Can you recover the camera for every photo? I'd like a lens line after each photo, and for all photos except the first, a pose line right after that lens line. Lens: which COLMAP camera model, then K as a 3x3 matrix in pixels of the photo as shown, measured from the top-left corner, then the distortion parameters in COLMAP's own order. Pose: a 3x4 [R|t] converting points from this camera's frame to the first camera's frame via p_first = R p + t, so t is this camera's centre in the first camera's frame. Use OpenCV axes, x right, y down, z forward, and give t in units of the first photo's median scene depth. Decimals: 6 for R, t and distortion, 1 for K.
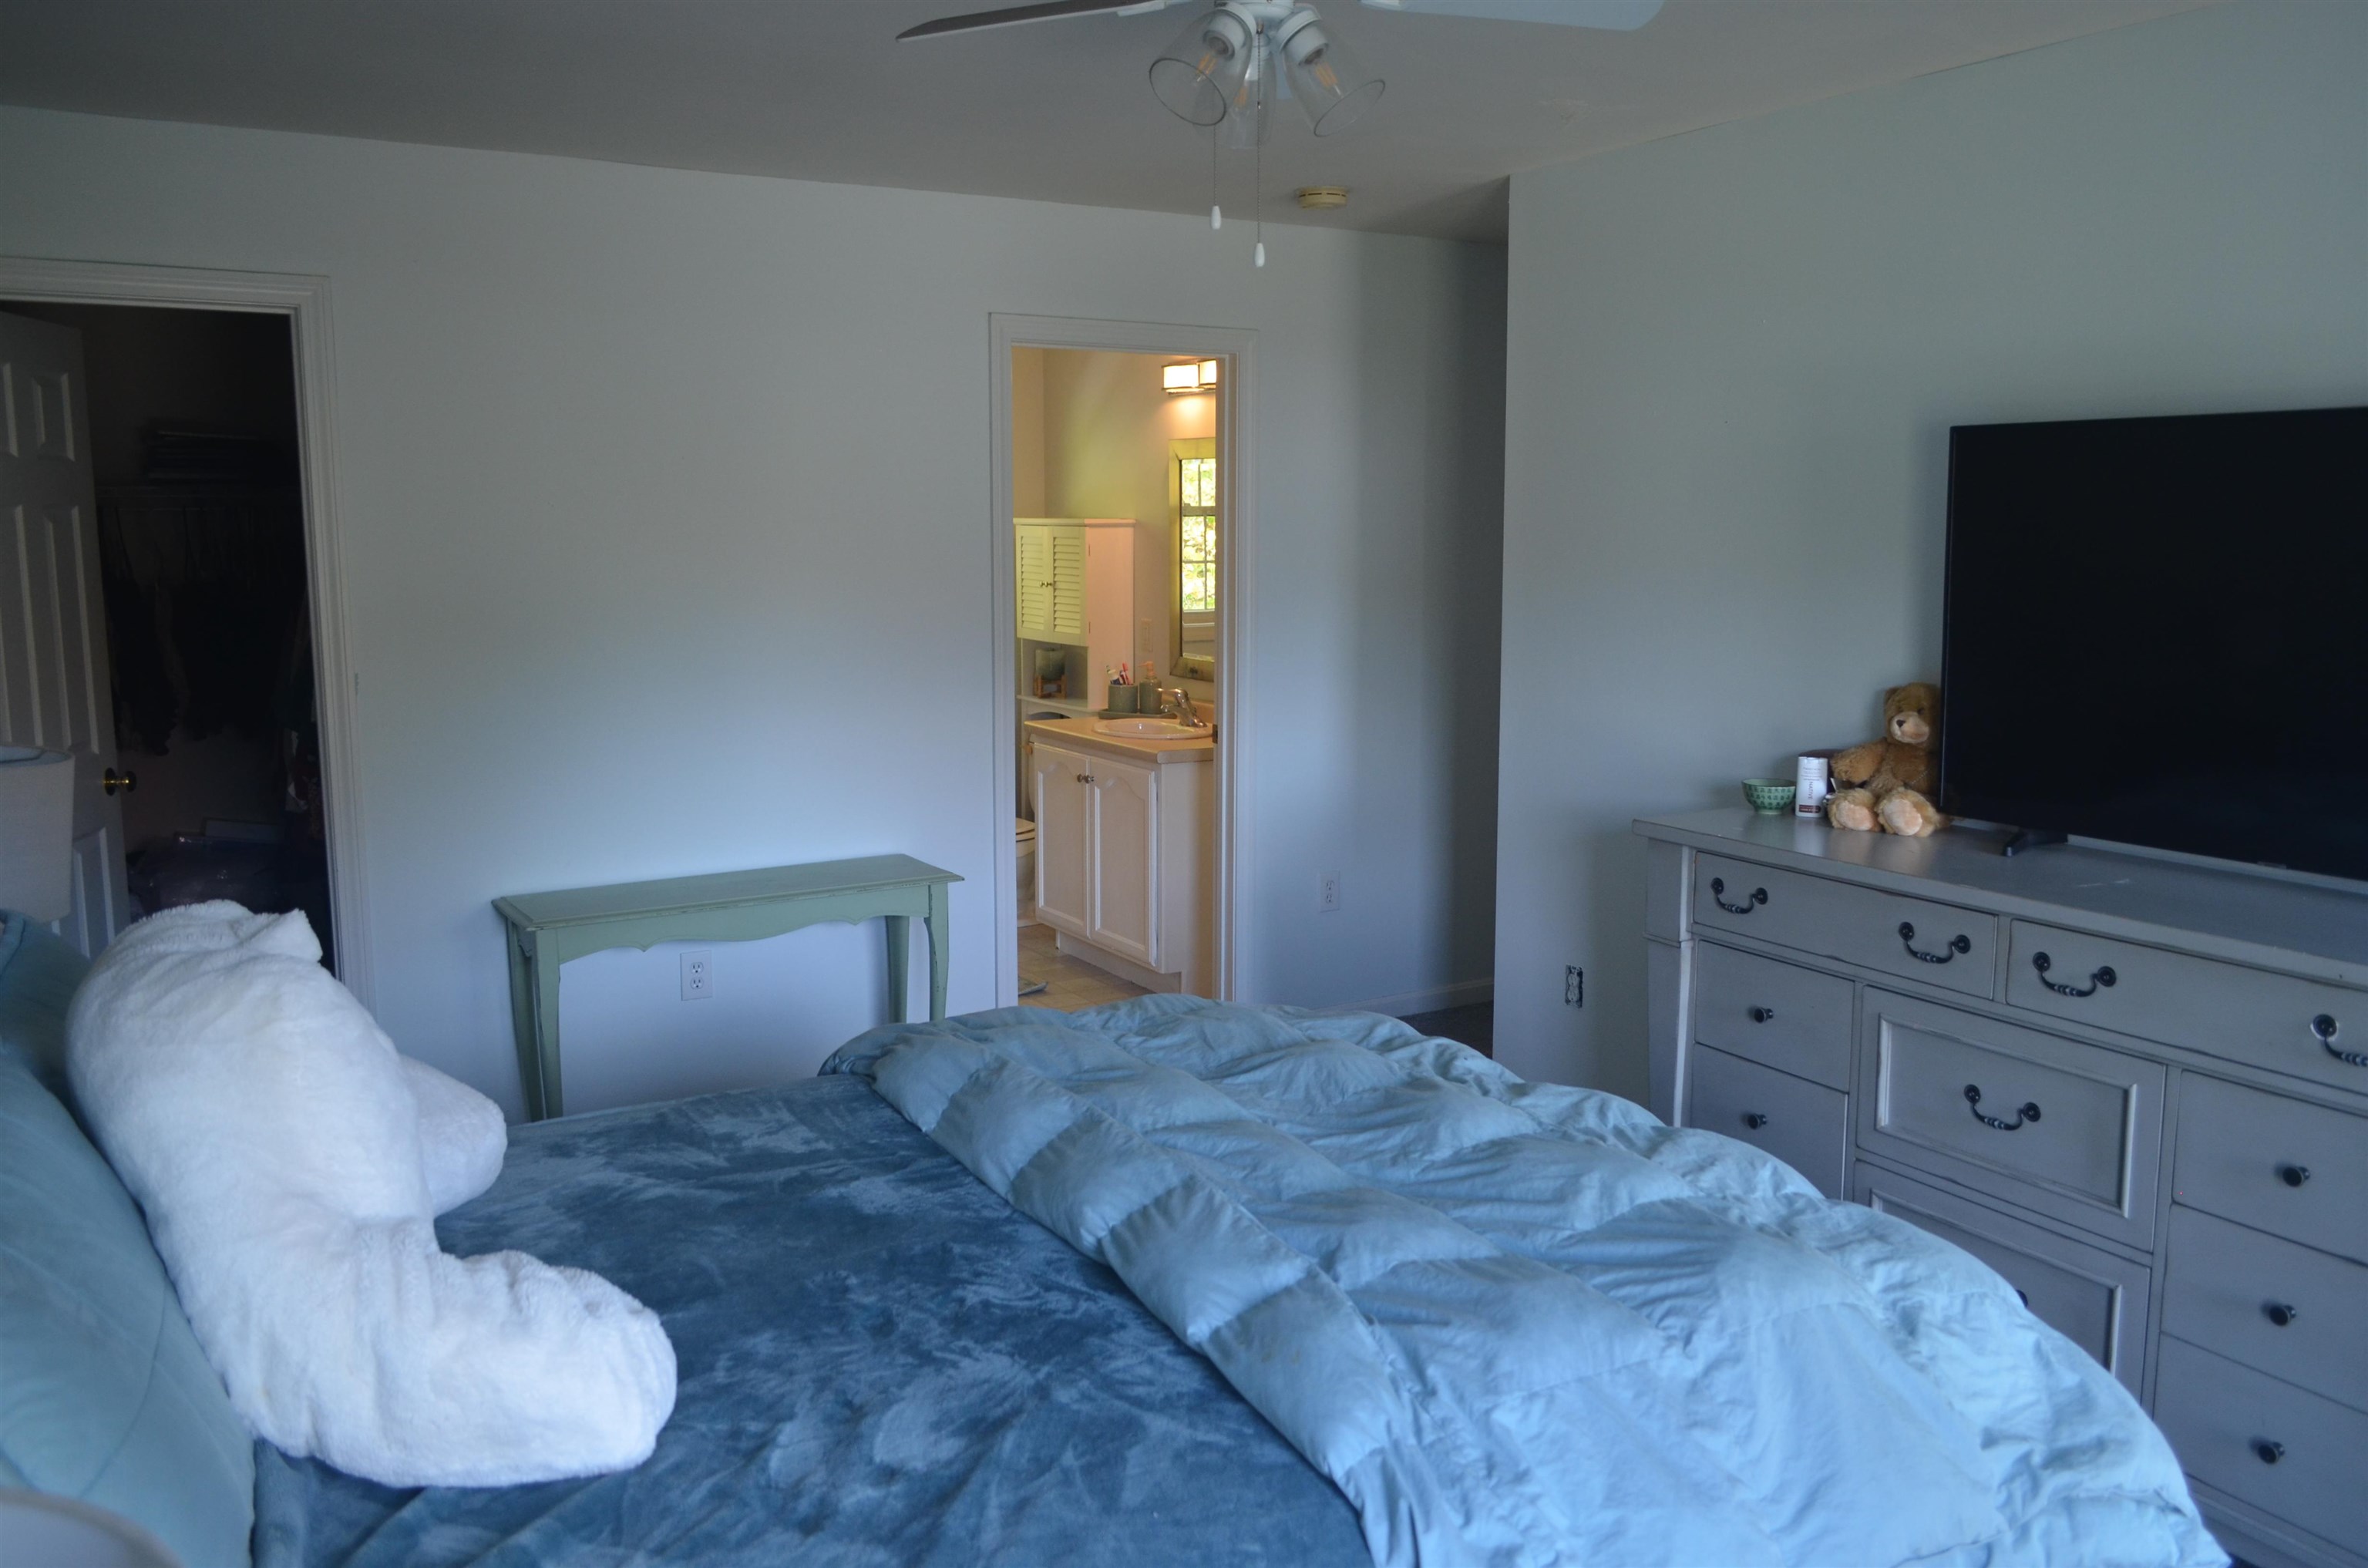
lens RADIAL K [[1852.6, 0, 1184.0], [0, 1852.6, 784.0], [0, 0, 1]] dist [0.000070, -0.000401]
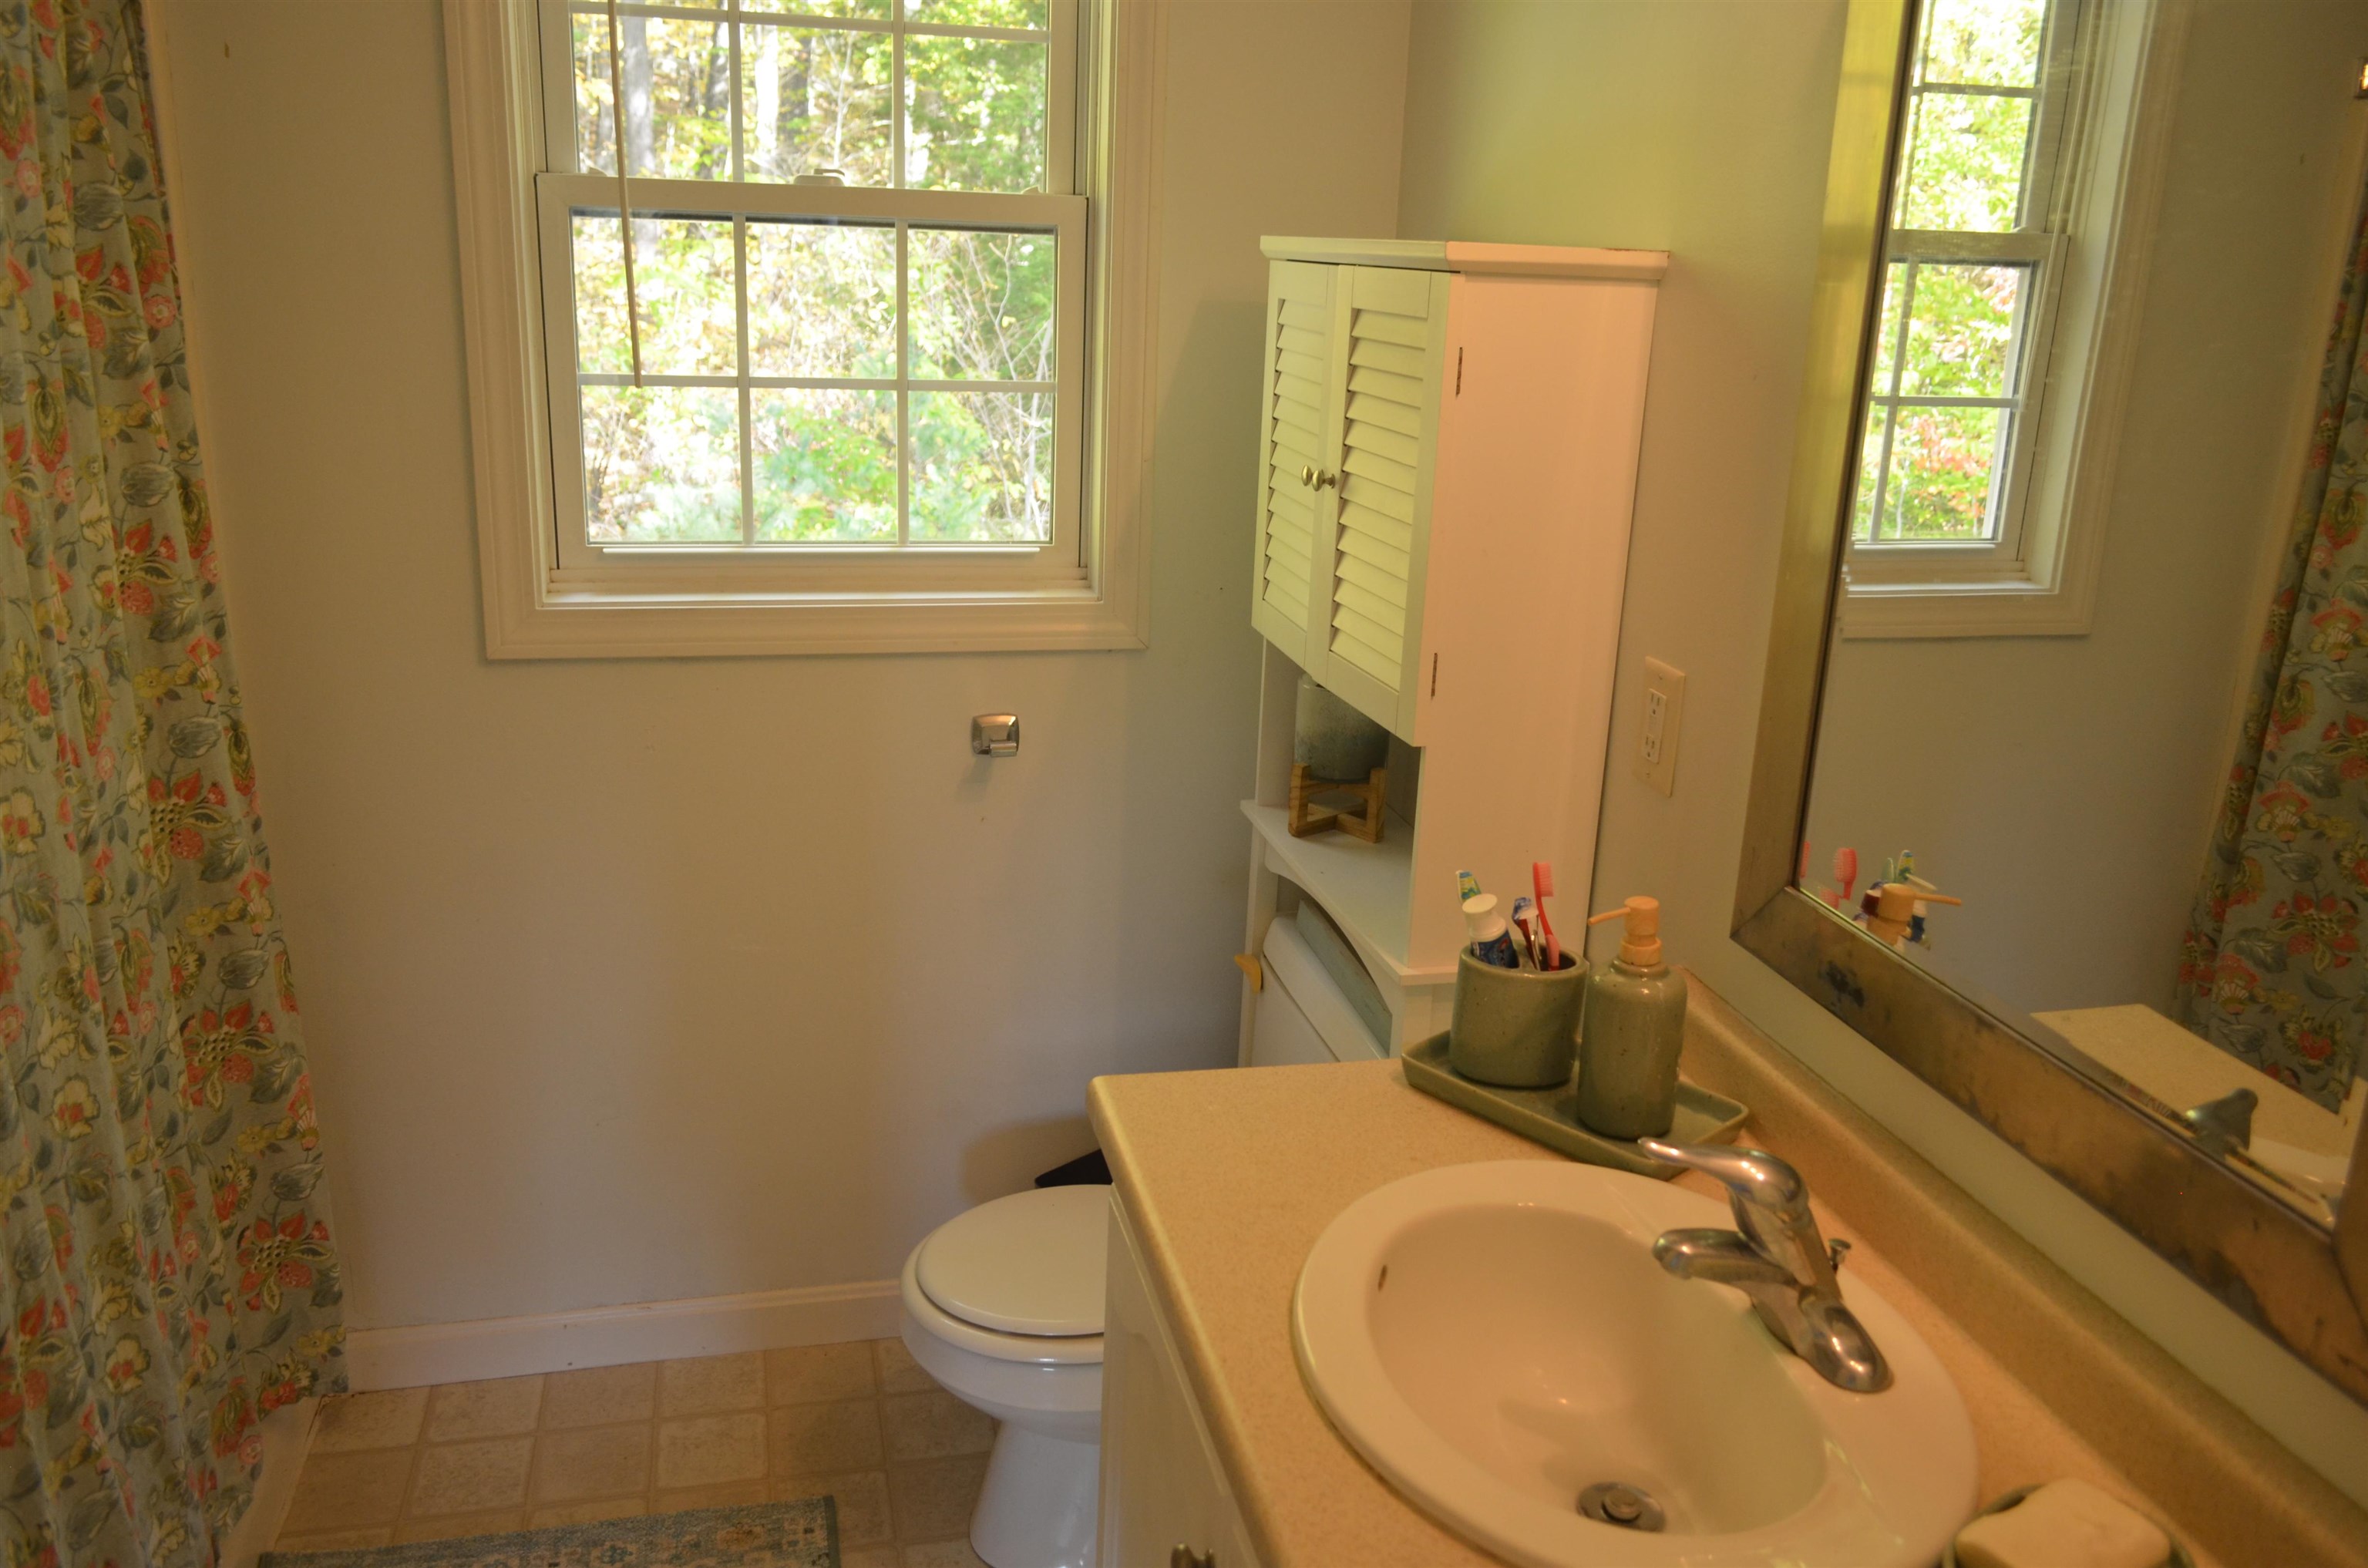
lens RADIAL K [[1852.6, 0, 1184.0], [0, 1852.6, 784.0], [0, 0, 1]] dist [0.000070, -0.000401]
pose [[0.926743, 0.141204, -0.348152, 0.011645], [-0.093062, 0.984082, 0.151404, -0.098730], [0.363989, -0.107913, 0.925131, 0.696989]]
